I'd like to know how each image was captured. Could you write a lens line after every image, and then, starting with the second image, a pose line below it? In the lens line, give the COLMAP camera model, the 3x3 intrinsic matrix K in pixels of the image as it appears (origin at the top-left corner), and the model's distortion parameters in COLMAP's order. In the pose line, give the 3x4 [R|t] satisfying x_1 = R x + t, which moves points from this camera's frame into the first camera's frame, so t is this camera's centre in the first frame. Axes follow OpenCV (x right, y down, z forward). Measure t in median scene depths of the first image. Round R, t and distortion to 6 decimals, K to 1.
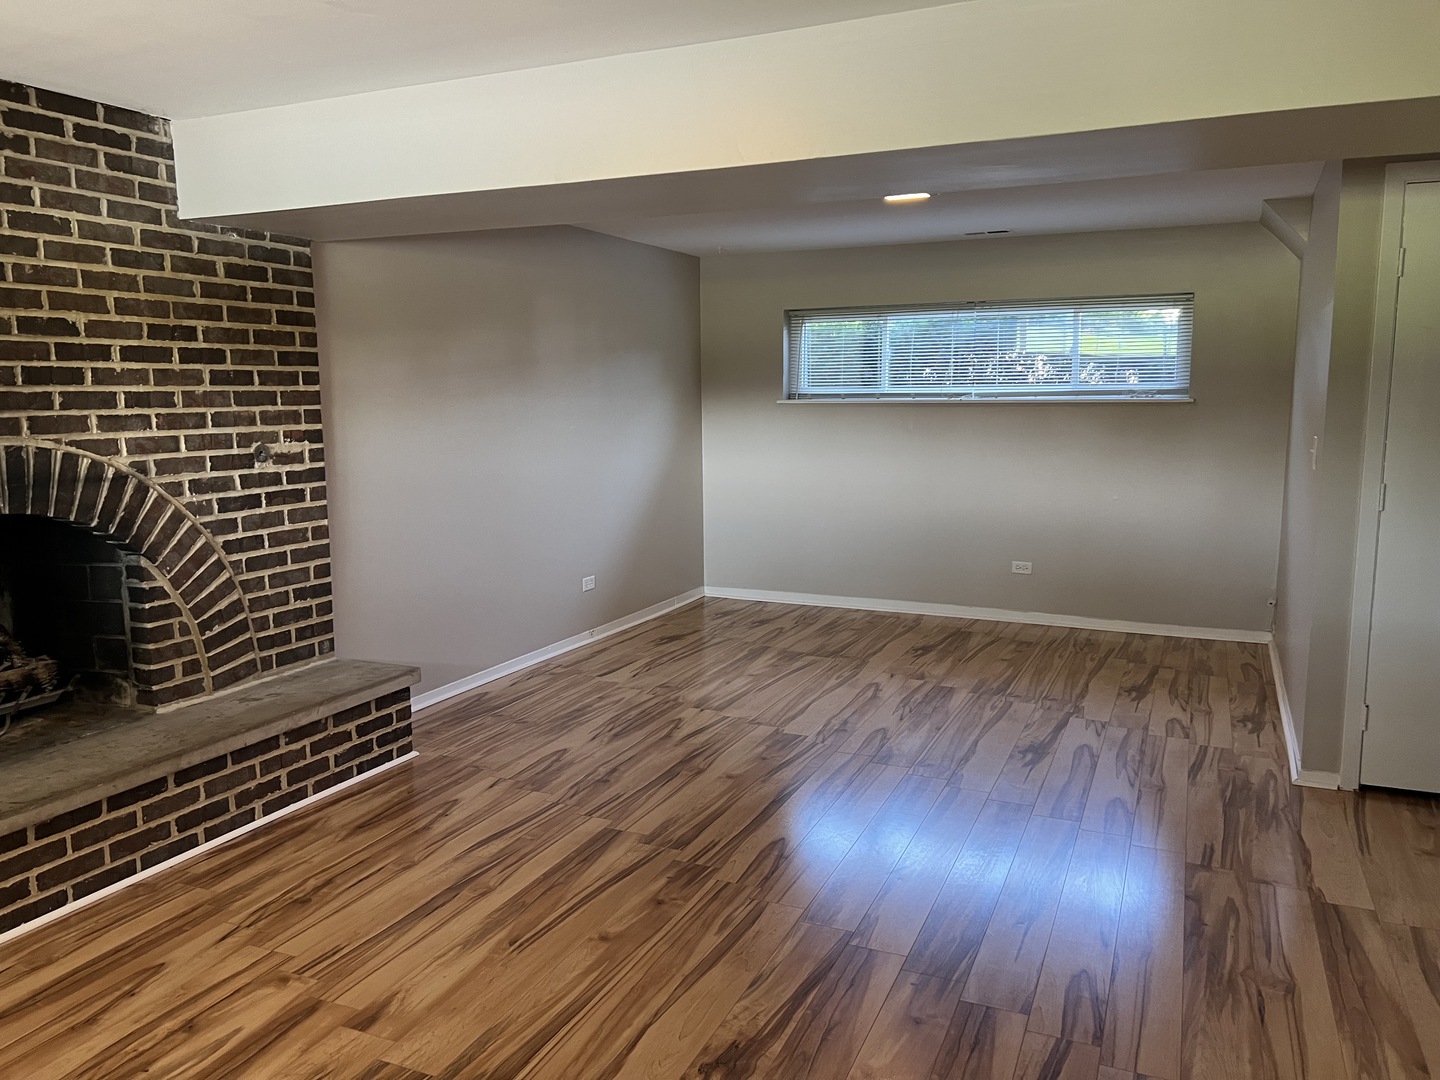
lens RADIAL K [[1098.3, 0, 714.6], [0, 1098.3, 559.2], [0, 0, 1]] dist [0.102277, -0.141653]
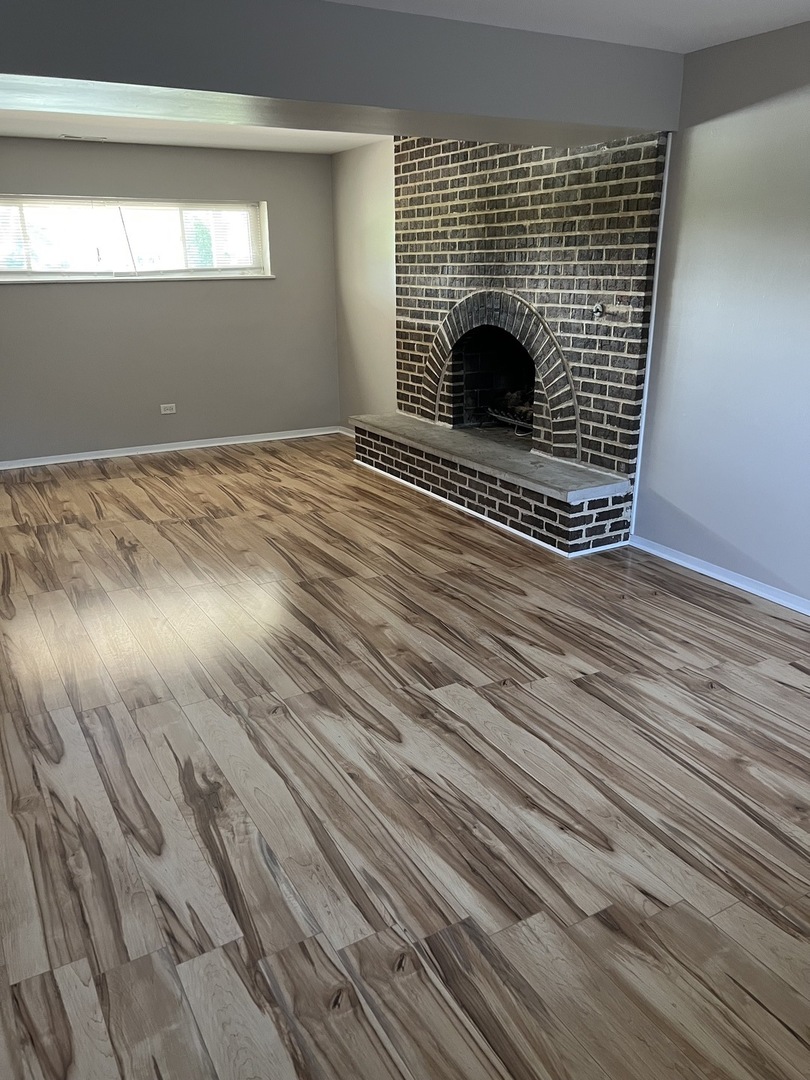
lens RADIAL K [[823.7, 0, 395.7], [0, 823.7, 540.1], [0, 0, 1]] dist [0.102277, -0.141653]
pose [[-0.599796, 0.262886, -0.755735, 0.631391], [-0.110494, 0.908227, 0.403626, -0.229987], [0.792487, 0.325598, -0.515704, 1.440987]]
